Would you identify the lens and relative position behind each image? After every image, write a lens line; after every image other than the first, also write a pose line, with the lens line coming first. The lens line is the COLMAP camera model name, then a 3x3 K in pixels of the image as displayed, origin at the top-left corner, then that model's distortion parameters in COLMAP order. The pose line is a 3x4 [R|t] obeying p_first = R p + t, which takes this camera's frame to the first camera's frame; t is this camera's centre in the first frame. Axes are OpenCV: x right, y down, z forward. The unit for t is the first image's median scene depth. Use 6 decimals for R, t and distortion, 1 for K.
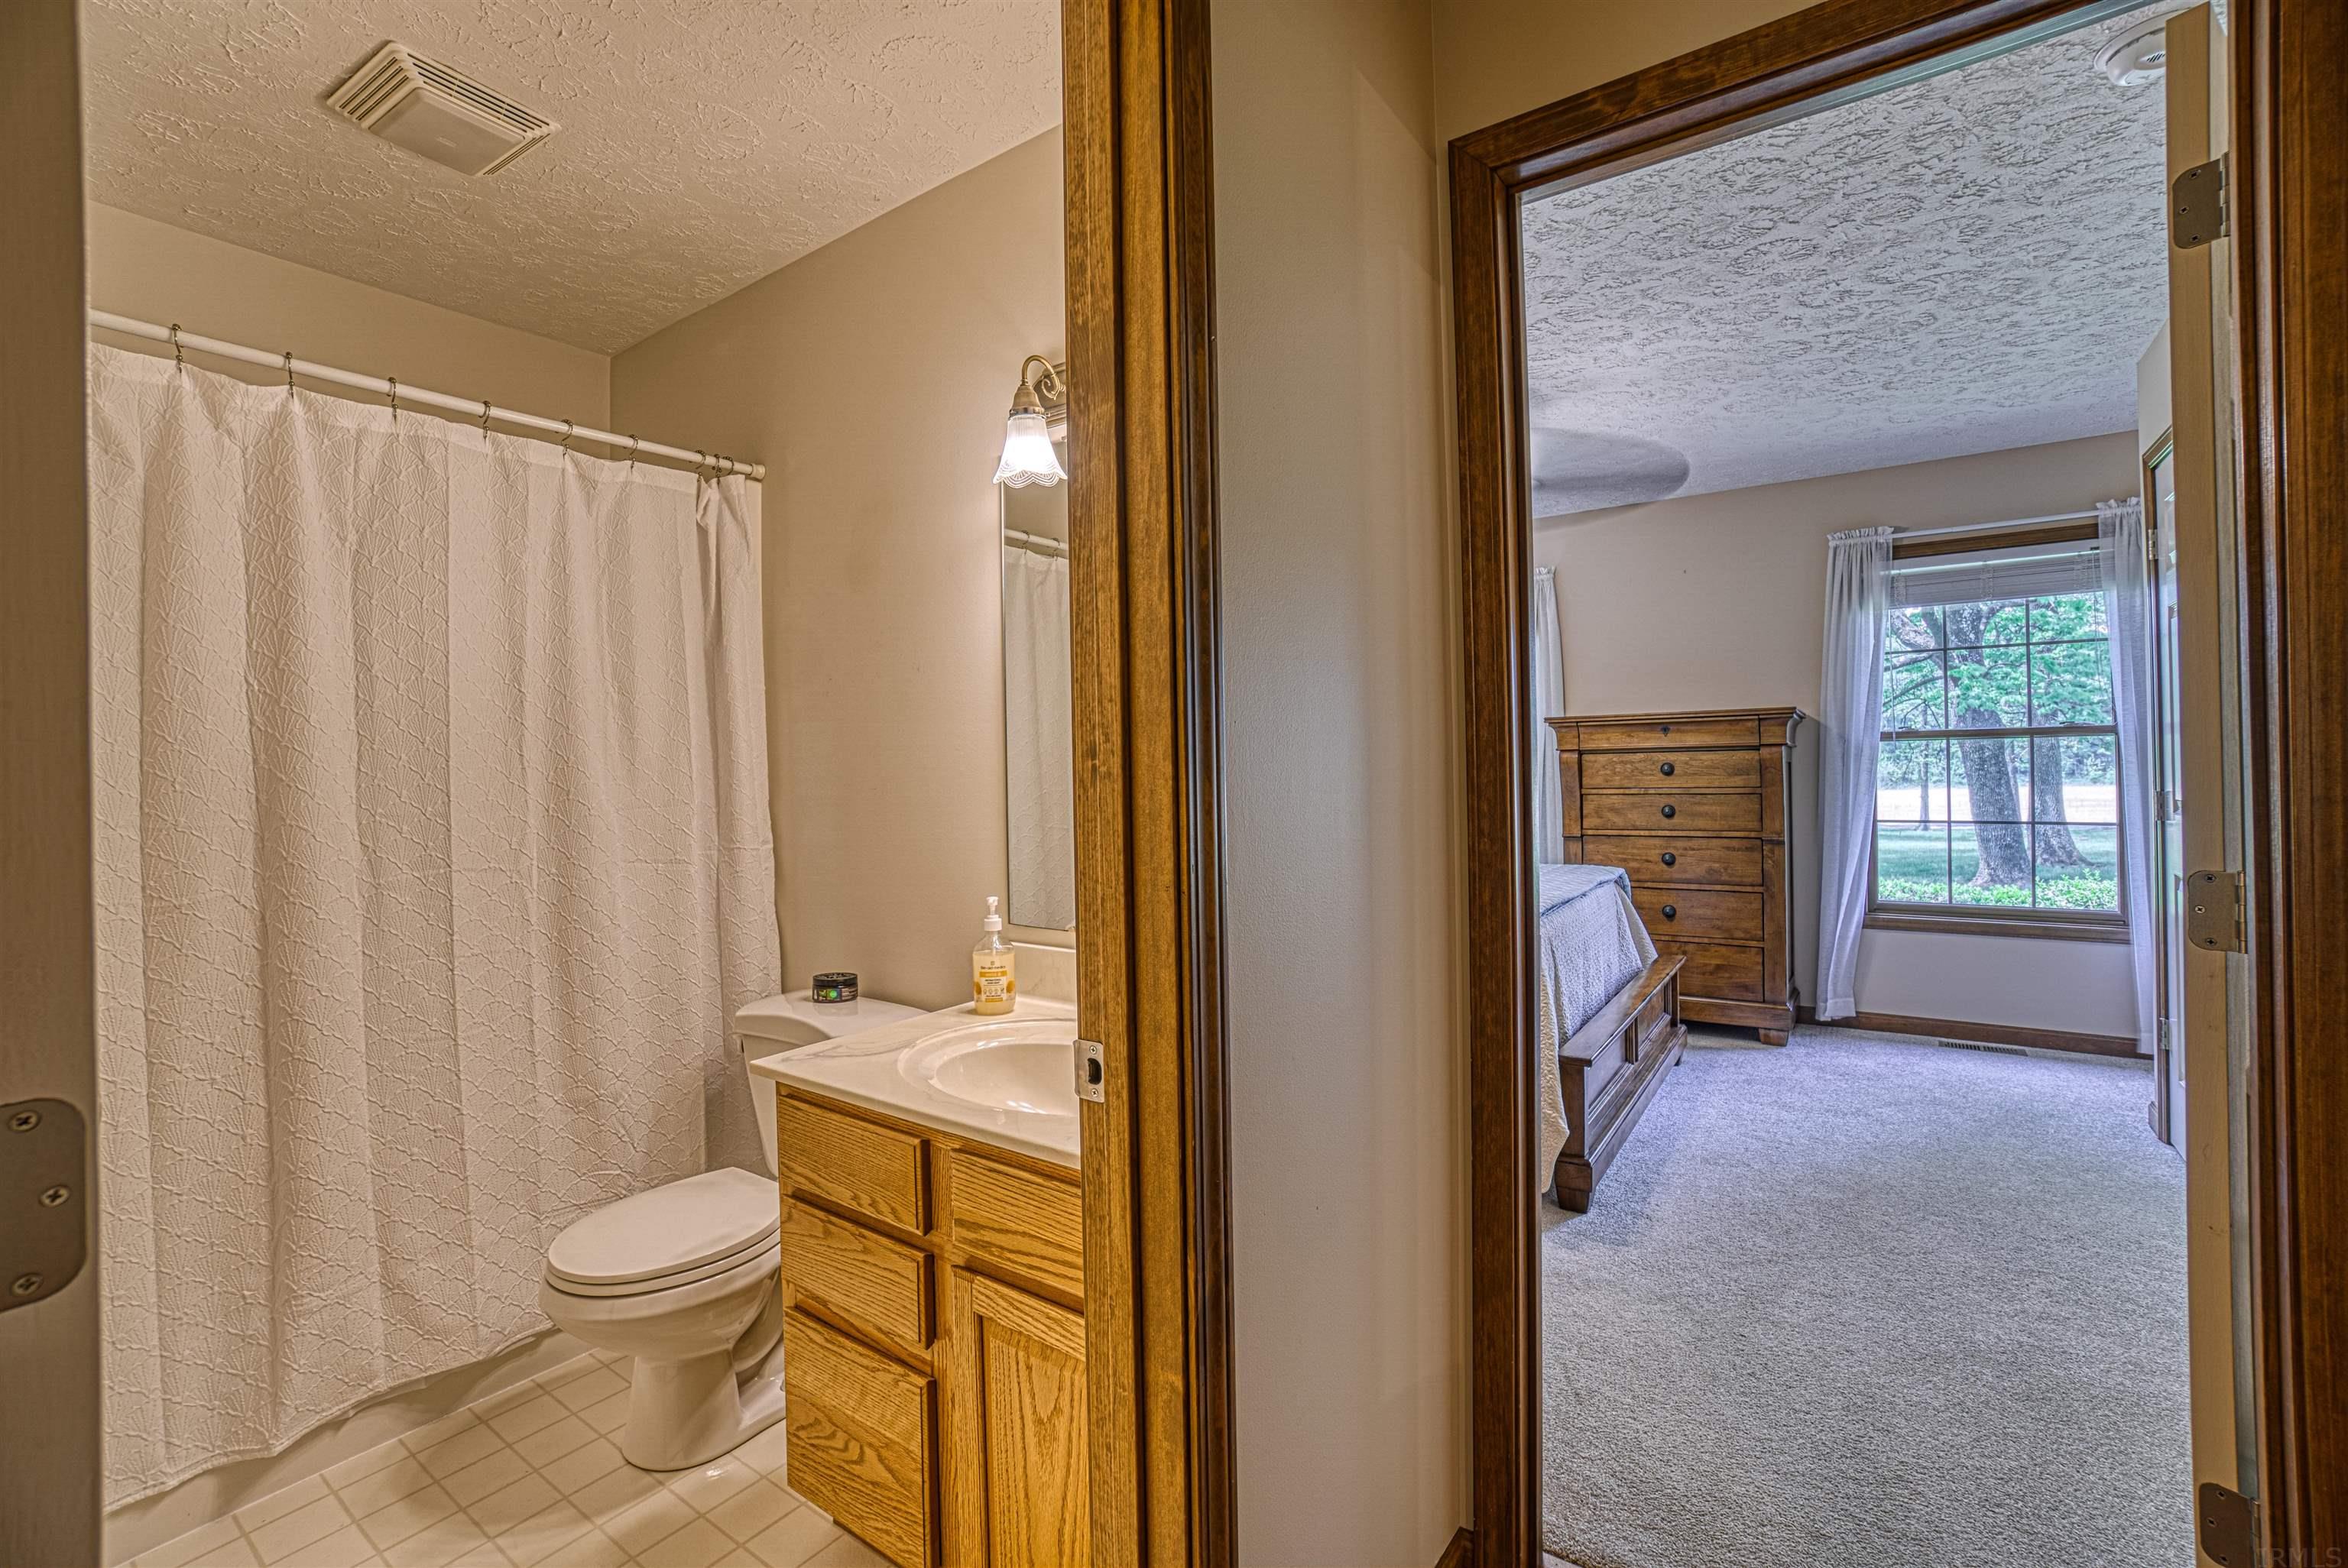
lens RADIAL K [[1022.3, 0, 1173.6], [0, 1022.3, 763.5], [0, 0, 1]] dist [-0.056904, 0.019253]
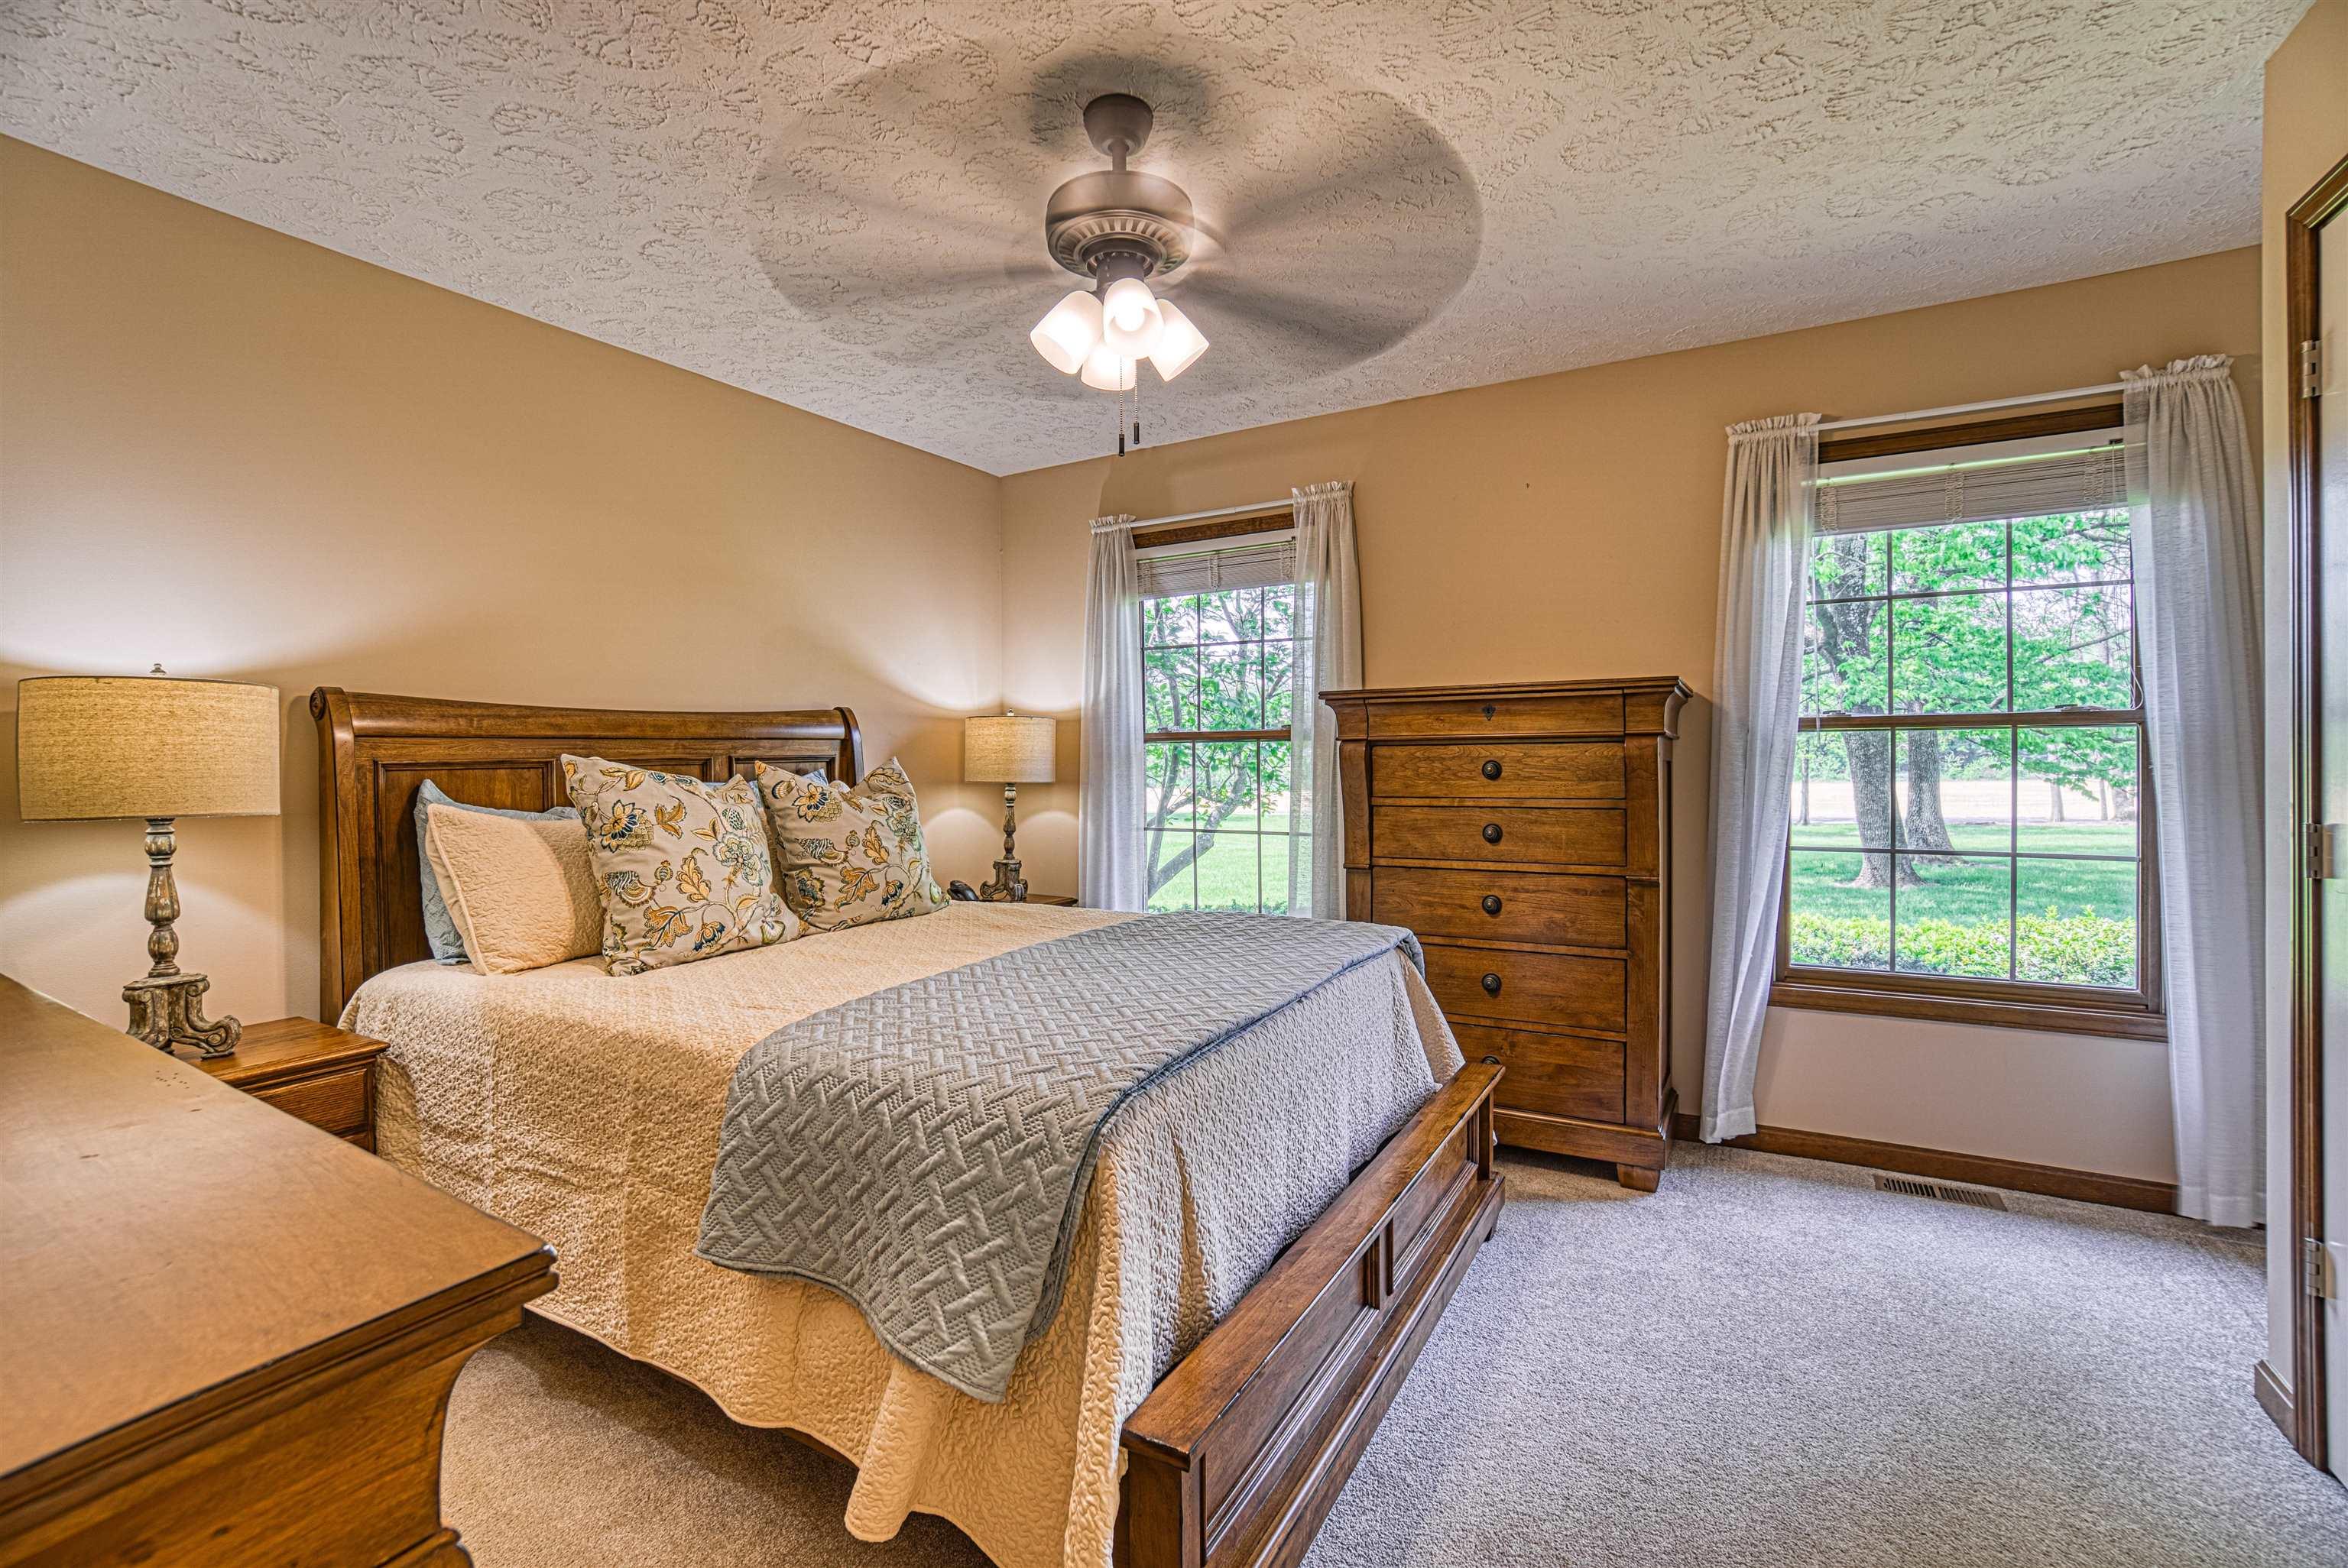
lens RADIAL K [[1022.3, 0, 1174.1], [0, 1022.3, 762.0], [0, 0, 1]] dist [-0.056904, 0.019253]
pose [[0.996257, 0.007977, 0.086075, 0.228767], [-0.008796, 0.999920, 0.009141, -0.004069], [-0.085995, -0.009864, 0.996247, 0.359803]]
